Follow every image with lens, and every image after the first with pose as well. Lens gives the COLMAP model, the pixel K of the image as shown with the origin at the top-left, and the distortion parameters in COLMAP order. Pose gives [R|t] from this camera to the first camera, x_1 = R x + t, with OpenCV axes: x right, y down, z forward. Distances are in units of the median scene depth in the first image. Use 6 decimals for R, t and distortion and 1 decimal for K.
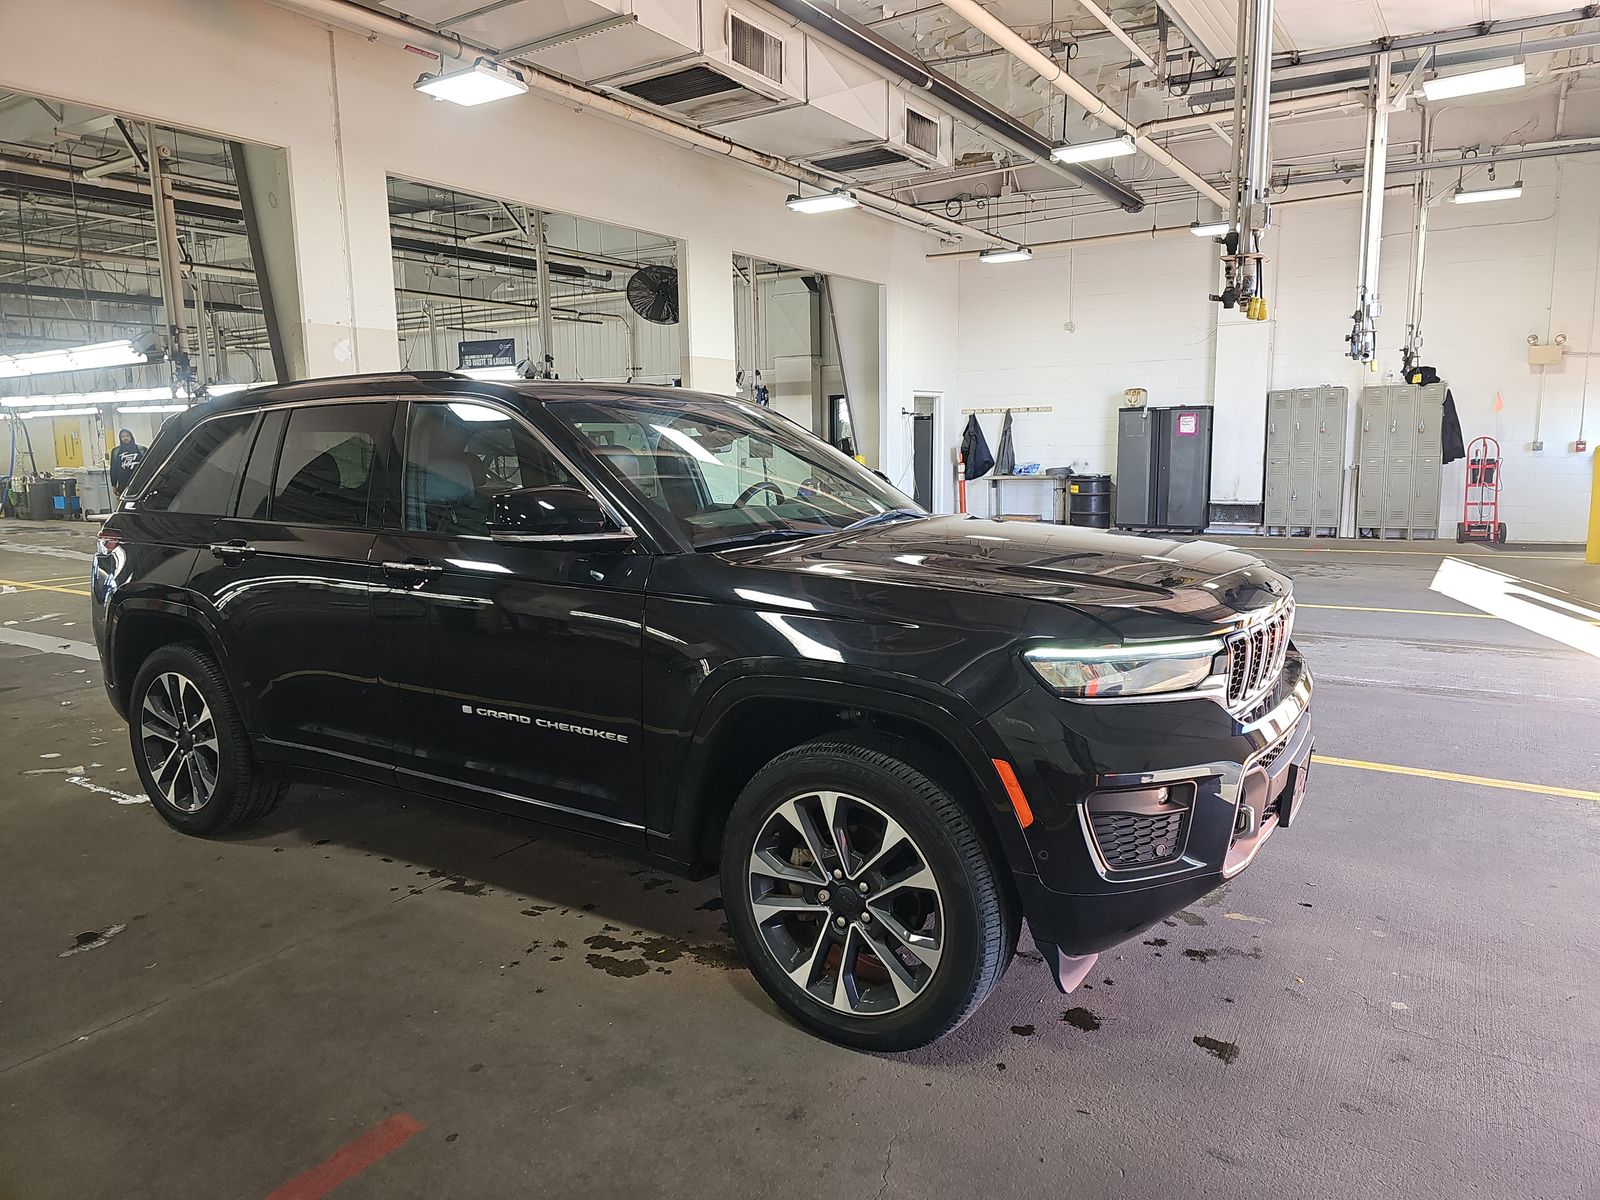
lens RADIAL K [[1060.1, 0, 796.8], [0, 1060.1, 589.3], [0, 0, 1]] dist [0.016544, -0.010641]
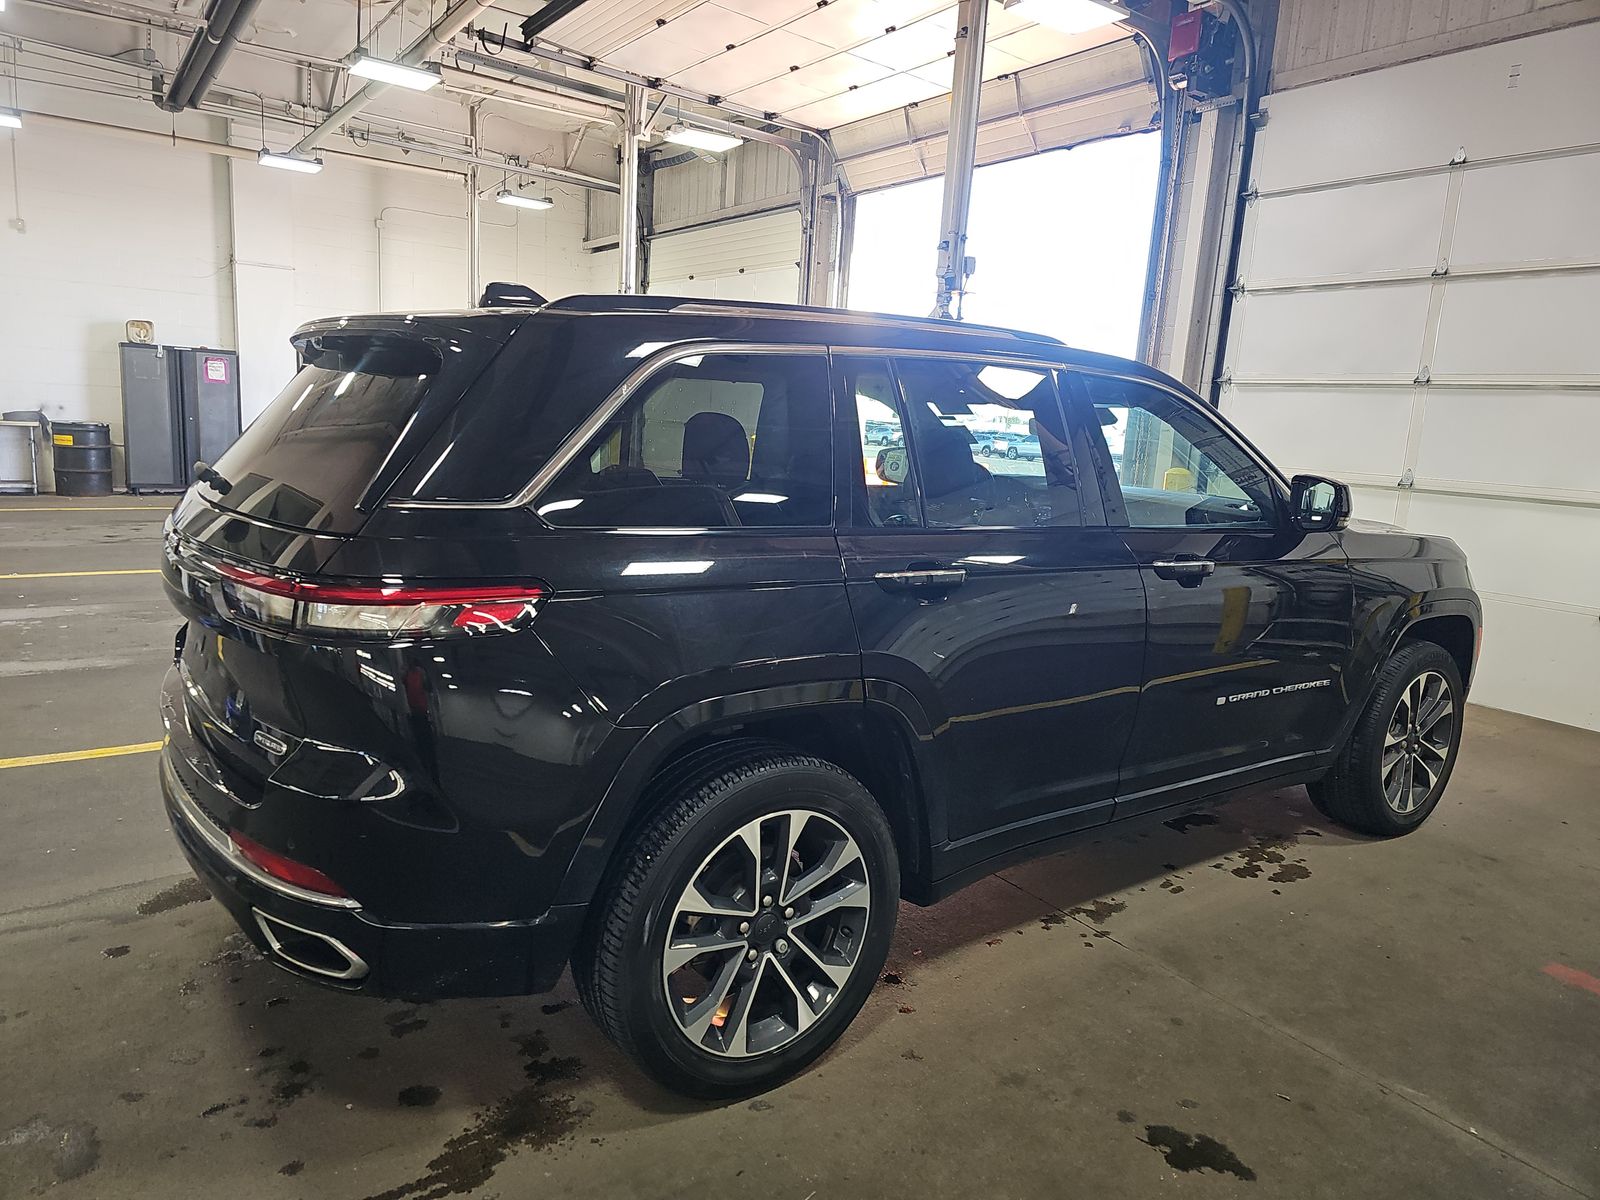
lens RADIAL K [[1060.1, 0, 800.1], [0, 1060.1, 610.5], [0, 0, 1]] dist [0.016544, -0.010641]
pose [[0.365610, -0.127892, 0.921940, -1.242315], [0.065061, 0.991604, 0.111755, -0.098471], [-0.928491, 0.019124, 0.370861, 0.908958]]
